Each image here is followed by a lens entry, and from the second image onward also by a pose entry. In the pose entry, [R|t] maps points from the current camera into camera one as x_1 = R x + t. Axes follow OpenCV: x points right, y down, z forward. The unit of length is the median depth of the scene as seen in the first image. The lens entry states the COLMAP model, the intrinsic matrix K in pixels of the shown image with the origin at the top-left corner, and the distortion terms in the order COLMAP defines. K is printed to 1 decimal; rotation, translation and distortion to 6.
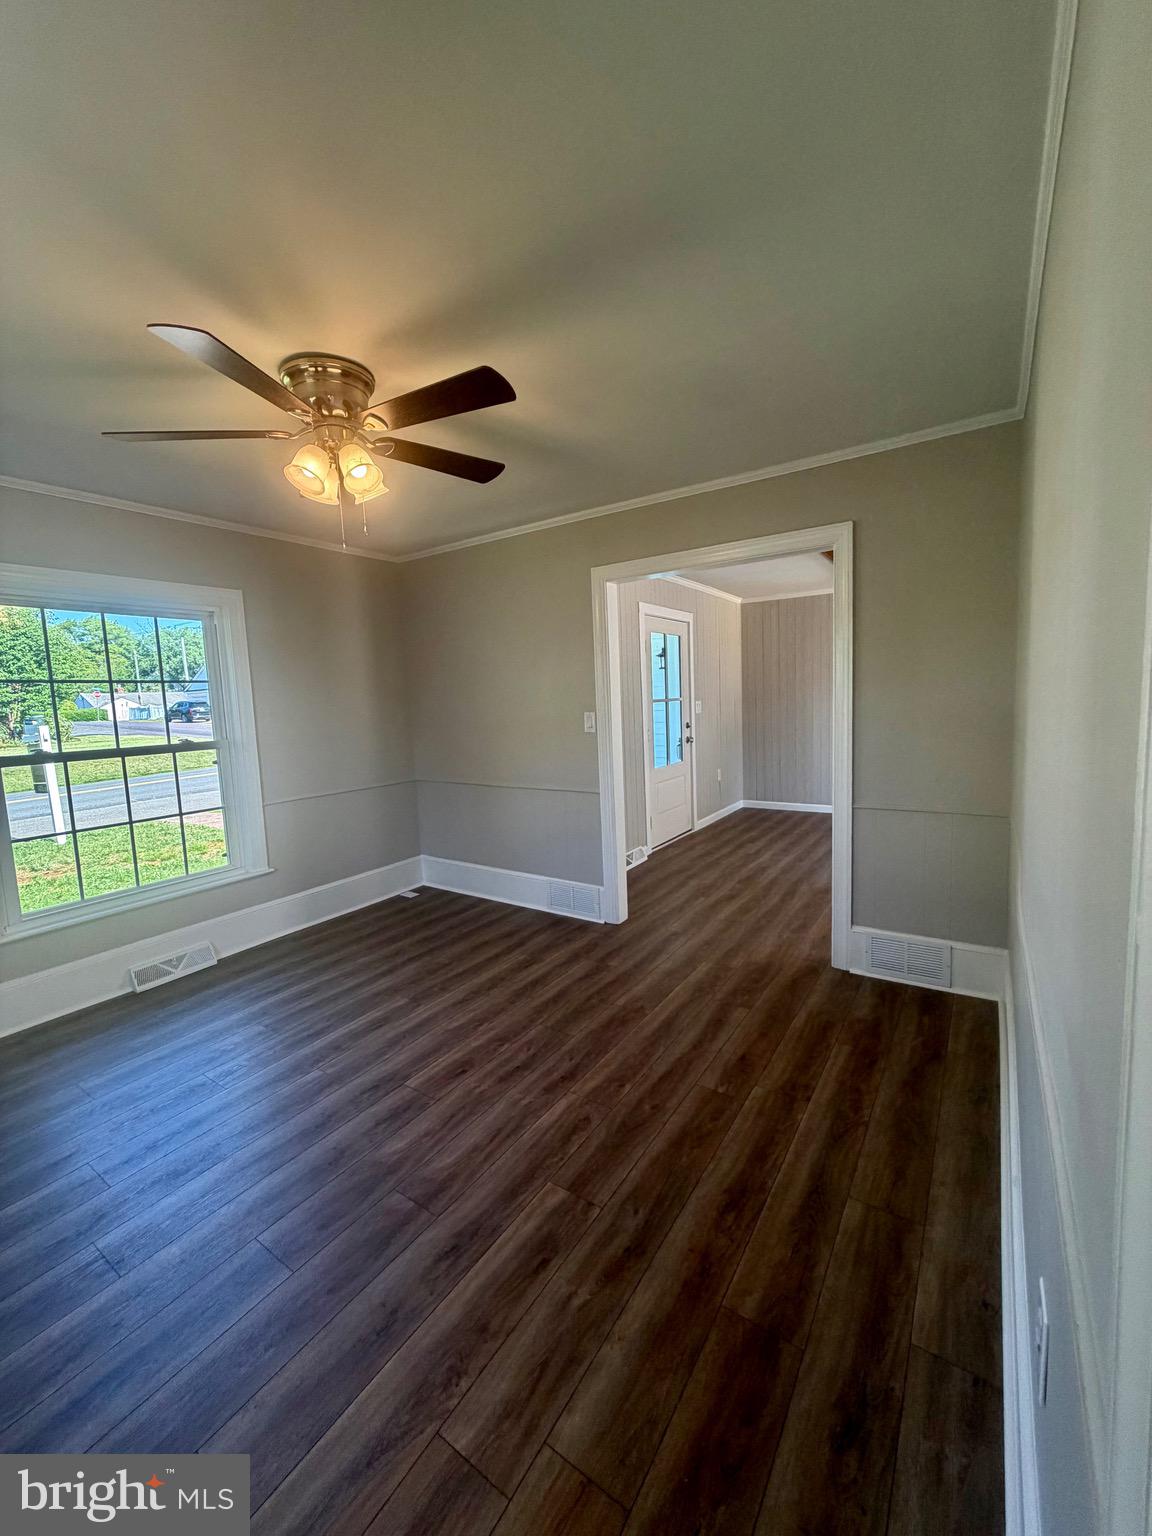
lens RADIAL K [[604.3, 0, 576.2], [0, 604.3, 763.8], [0, 0, 1]] dist [0.000481, -0.000181]
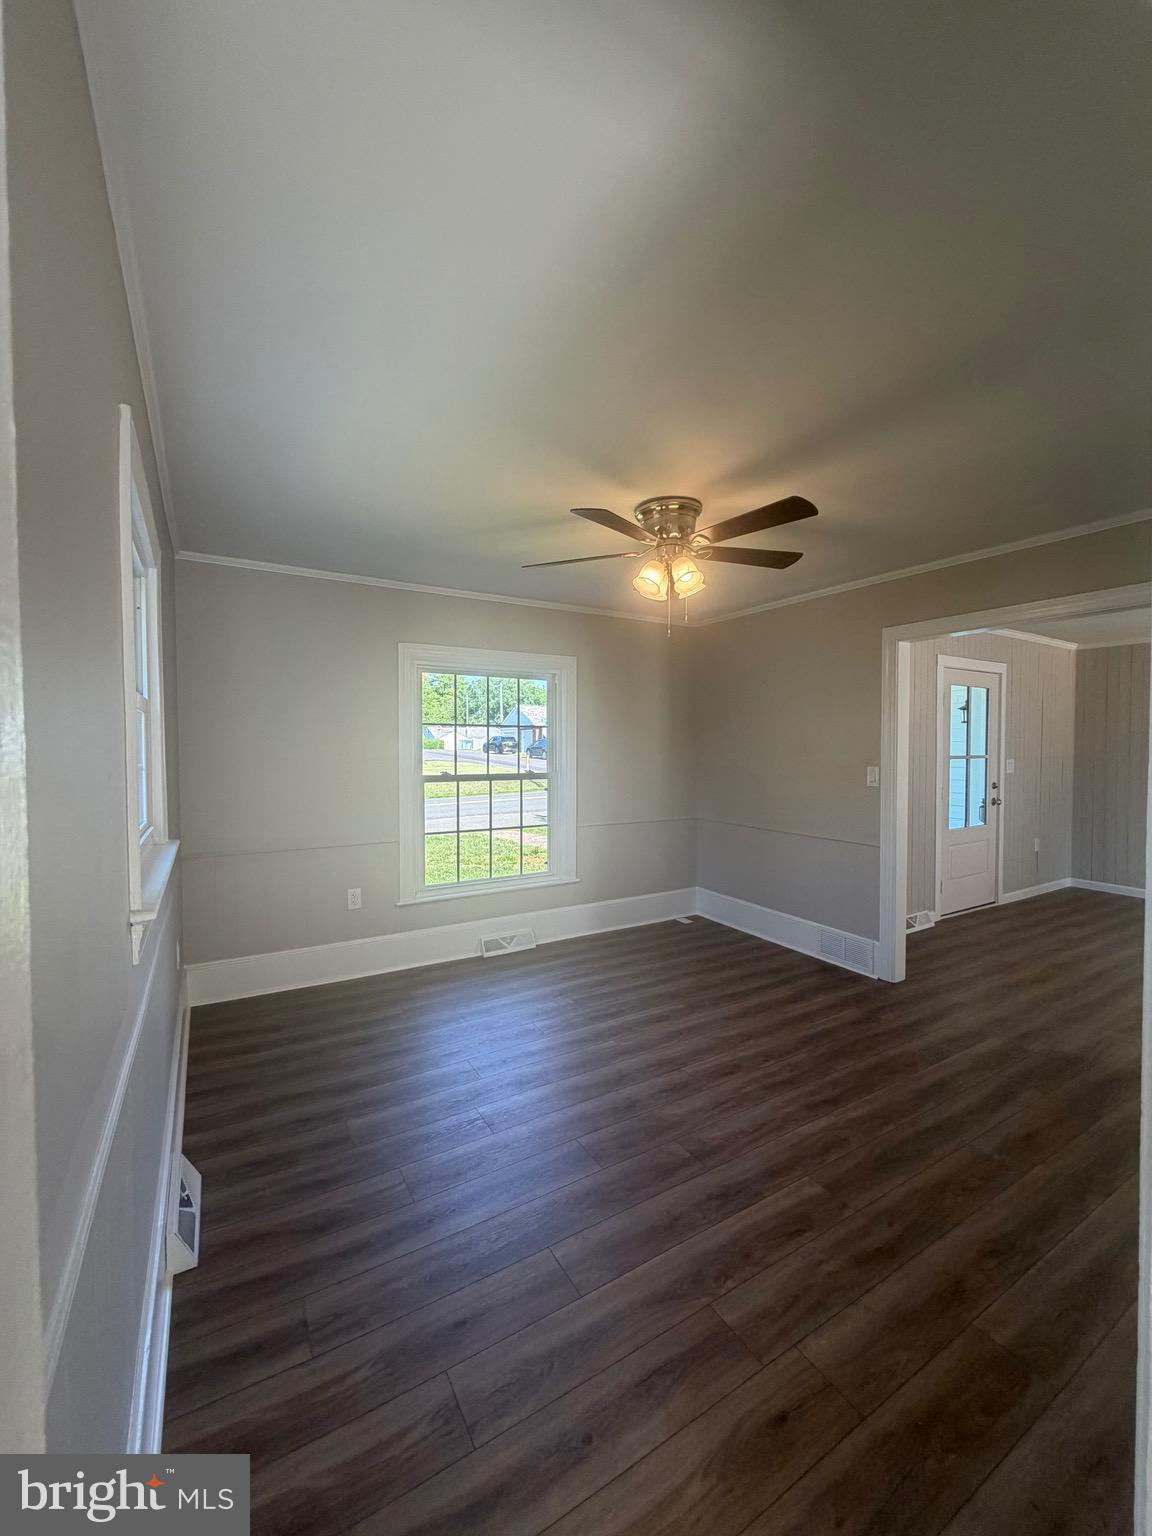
lens RADIAL K [[604.3, 0, 576.2], [0, 604.3, 763.8], [0, 0, 1]] dist [0.000481, -0.000181]
pose [[0.903392, 0.052532, -0.425586, 0.004032], [-0.082450, 0.995229, -0.052171, 0.006657], [0.420815, 0.082220, 0.903413, -0.182180]]
